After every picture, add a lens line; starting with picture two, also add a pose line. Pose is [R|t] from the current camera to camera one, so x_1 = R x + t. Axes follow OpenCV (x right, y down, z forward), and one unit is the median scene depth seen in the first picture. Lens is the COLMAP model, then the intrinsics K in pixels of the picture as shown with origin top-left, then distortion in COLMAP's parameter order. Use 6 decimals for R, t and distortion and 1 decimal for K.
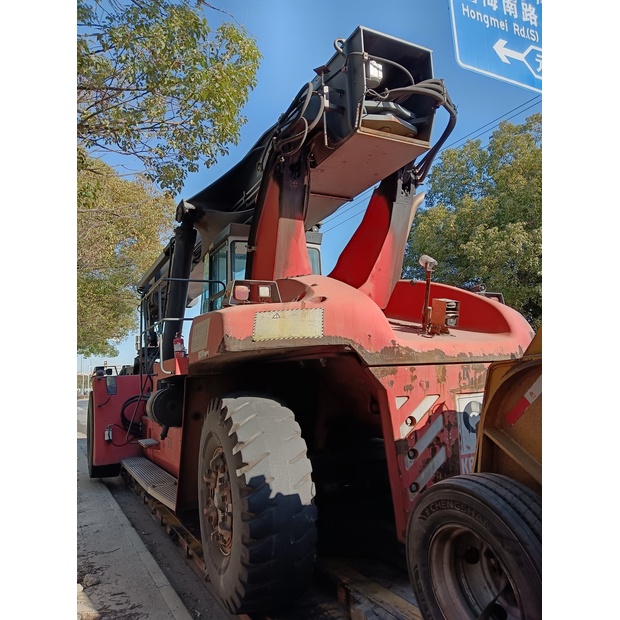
lens RADIAL K [[486.5, 0, 308.5], [0, 486.5, 307.1], [0, 0, 1]] dist [0.071305, -0.123081]
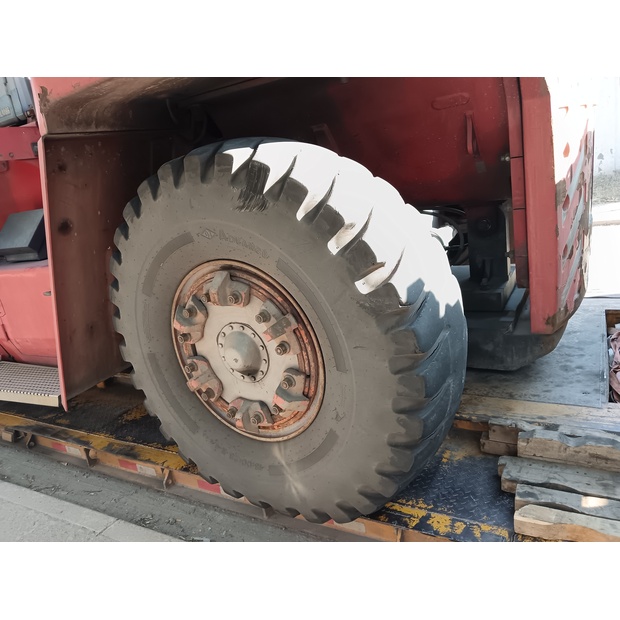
lens RADIAL K [[486.5, 0, 308.5], [0, 486.5, 307.1], [0, 0, 1]] dist [0.071305, -0.123081]
pose [[0.835697, -0.231327, 0.498095, -0.406333], [0.040498, 0.930449, 0.364176, 0.177256], [-0.547696, -0.284168, 0.786942, 0.631614]]
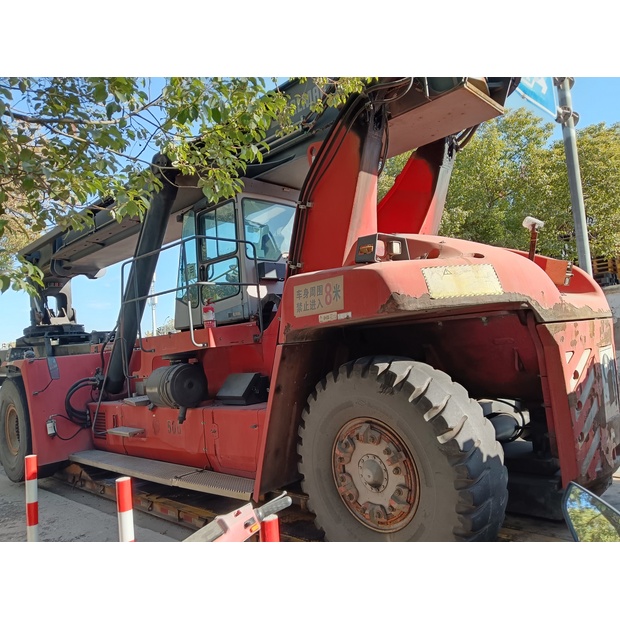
lens RADIAL K [[486.5, 0, 308.5], [0, 486.5, 307.1], [0, 0, 1]] dist [0.071305, -0.123081]
pose [[0.944908, -0.010626, 0.327164, -0.652505], [-0.003892, 0.999038, 0.043689, 0.047128], [-0.327314, -0.042556, 0.943957, 0.210919]]
